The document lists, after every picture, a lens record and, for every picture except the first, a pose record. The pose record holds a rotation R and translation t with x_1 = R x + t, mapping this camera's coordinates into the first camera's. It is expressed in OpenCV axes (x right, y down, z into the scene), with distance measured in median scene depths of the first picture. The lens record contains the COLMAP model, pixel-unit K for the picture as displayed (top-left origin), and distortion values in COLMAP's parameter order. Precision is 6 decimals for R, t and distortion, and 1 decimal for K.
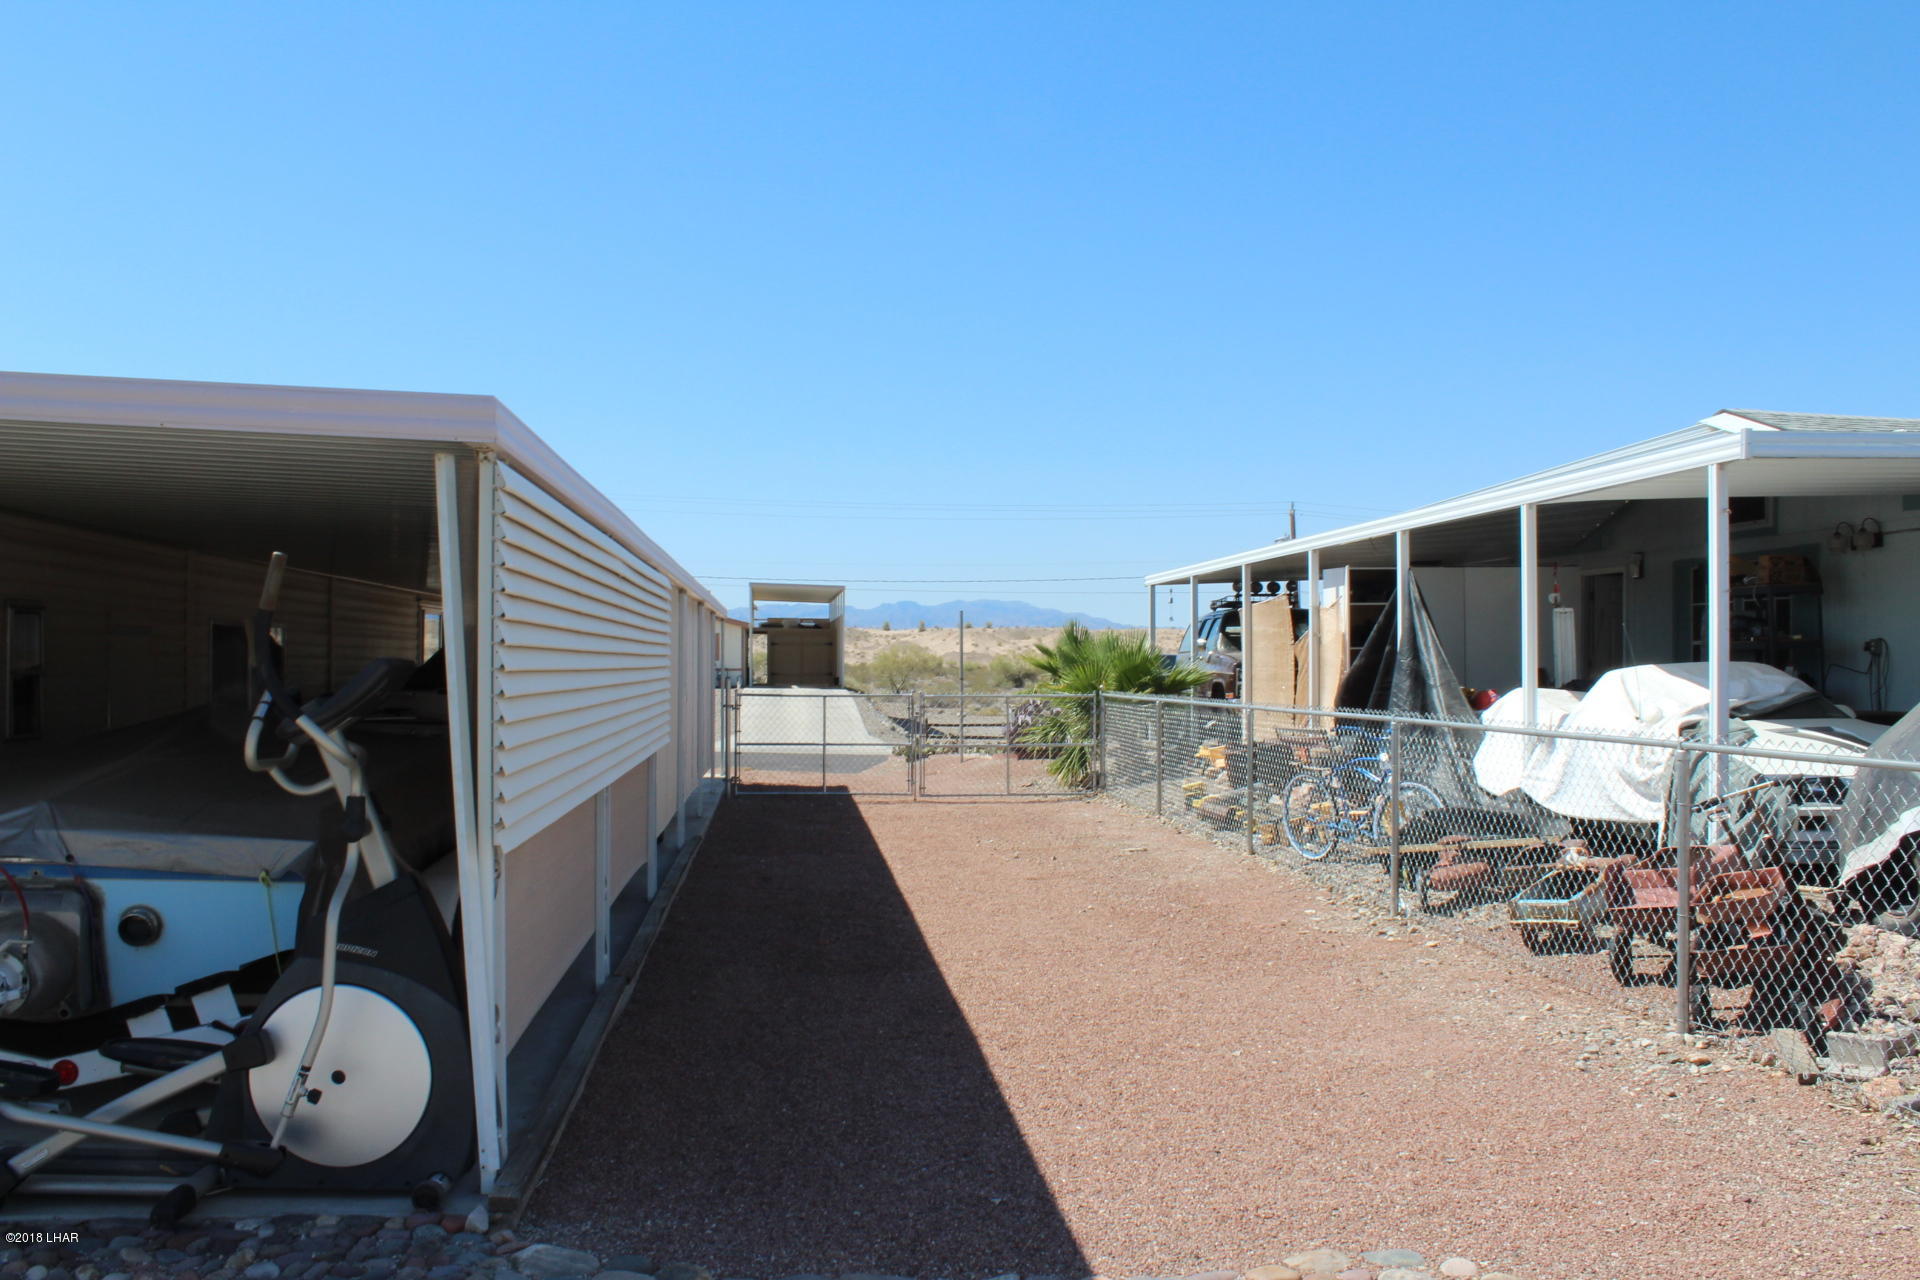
lens RADIAL K [[1589.1, 0, 960.5], [0, 1589.1, 628.4], [0, 0, 1]] dist [-0.154332, 0.126189]
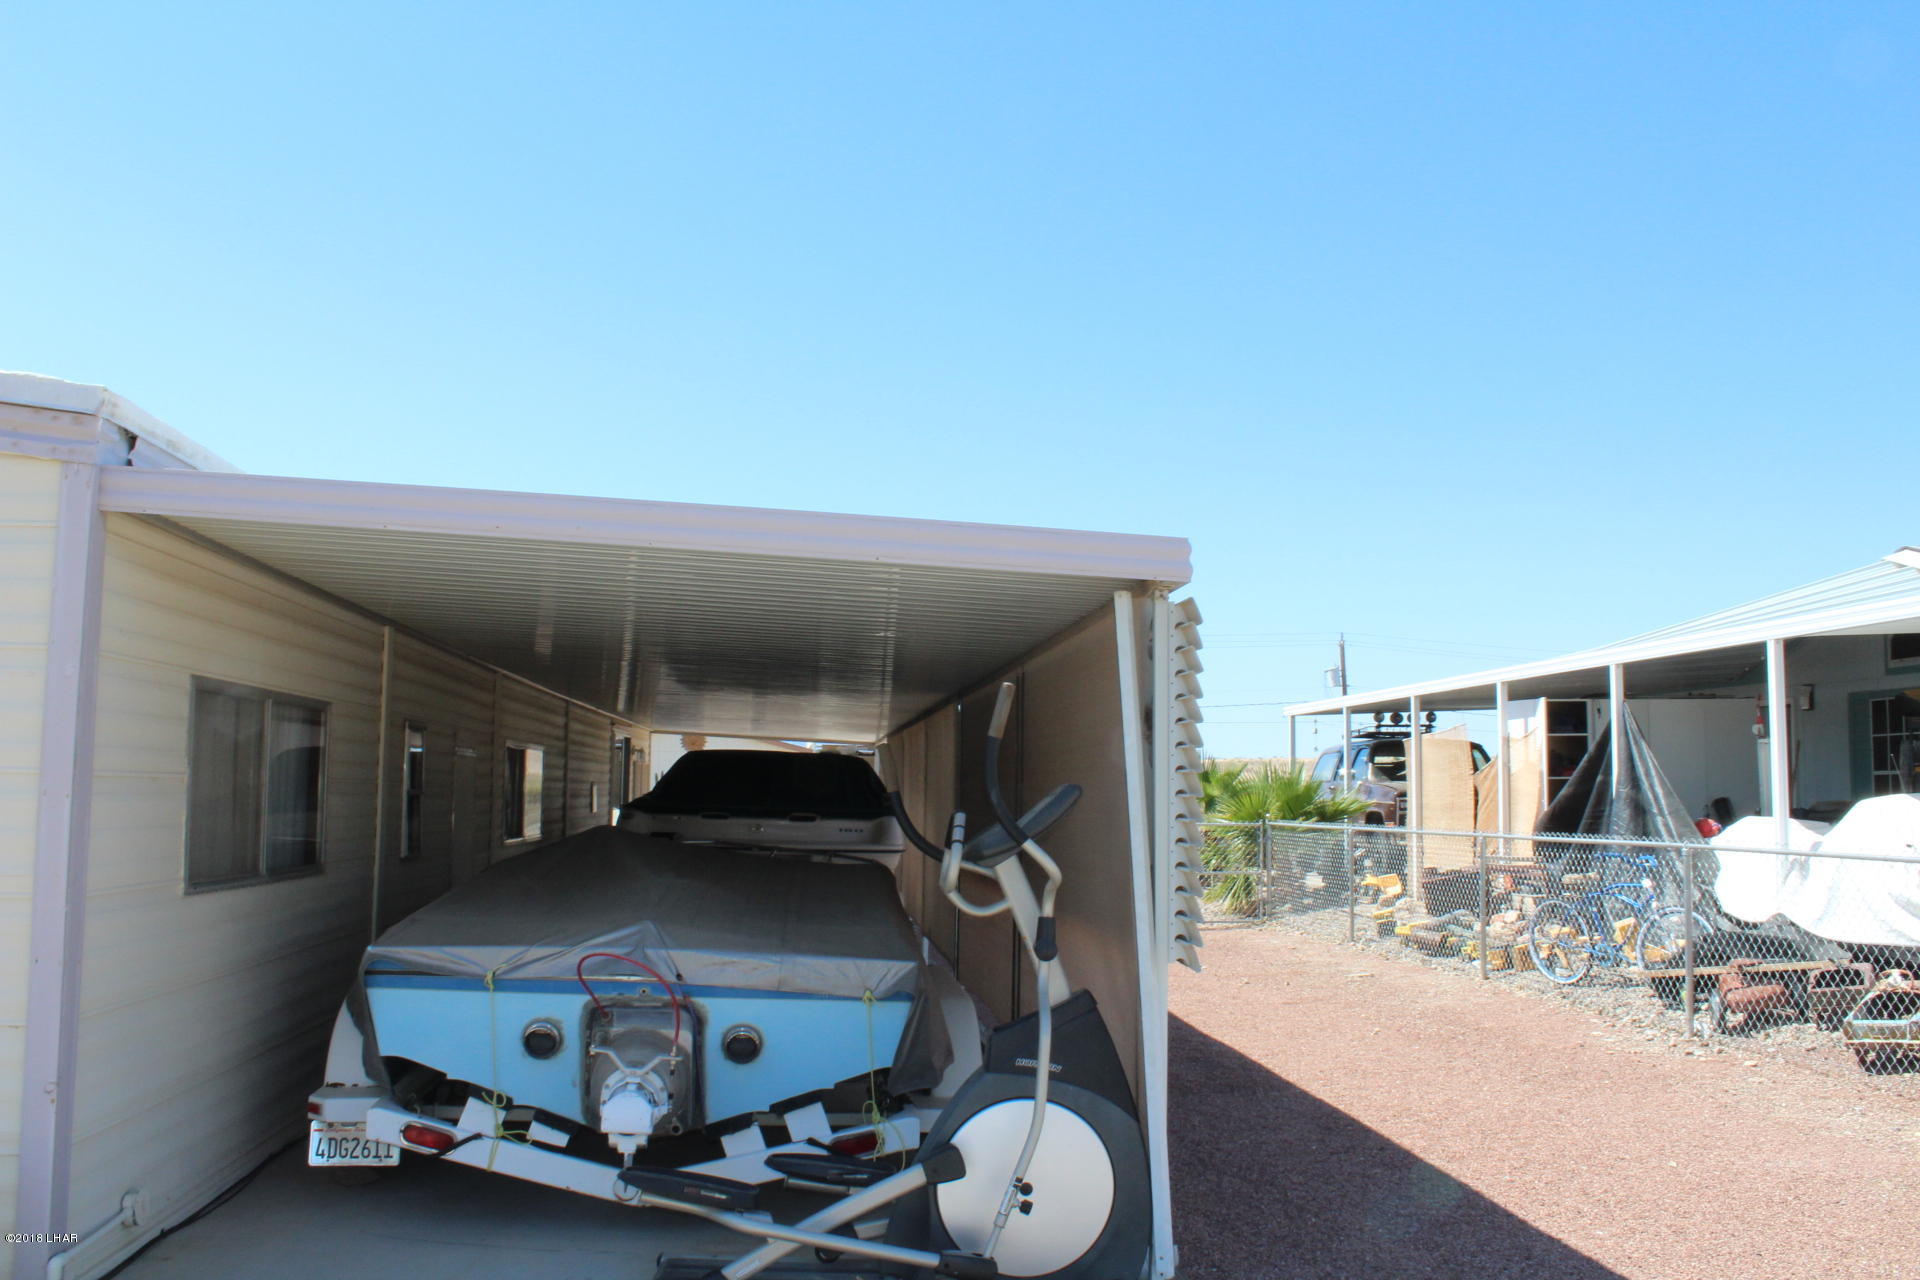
lens RADIAL K [[1589.1, 0, 967.7], [0, 1589.1, 635.3], [0, 0, 1]] dist [-0.154332, 0.126189]
pose [[0.999938, 0.007407, -0.008306, -0.165195], [-0.008018, 0.997063, -0.076163, 0.000354], [0.007717, 0.076225, 0.997061, -0.027693]]
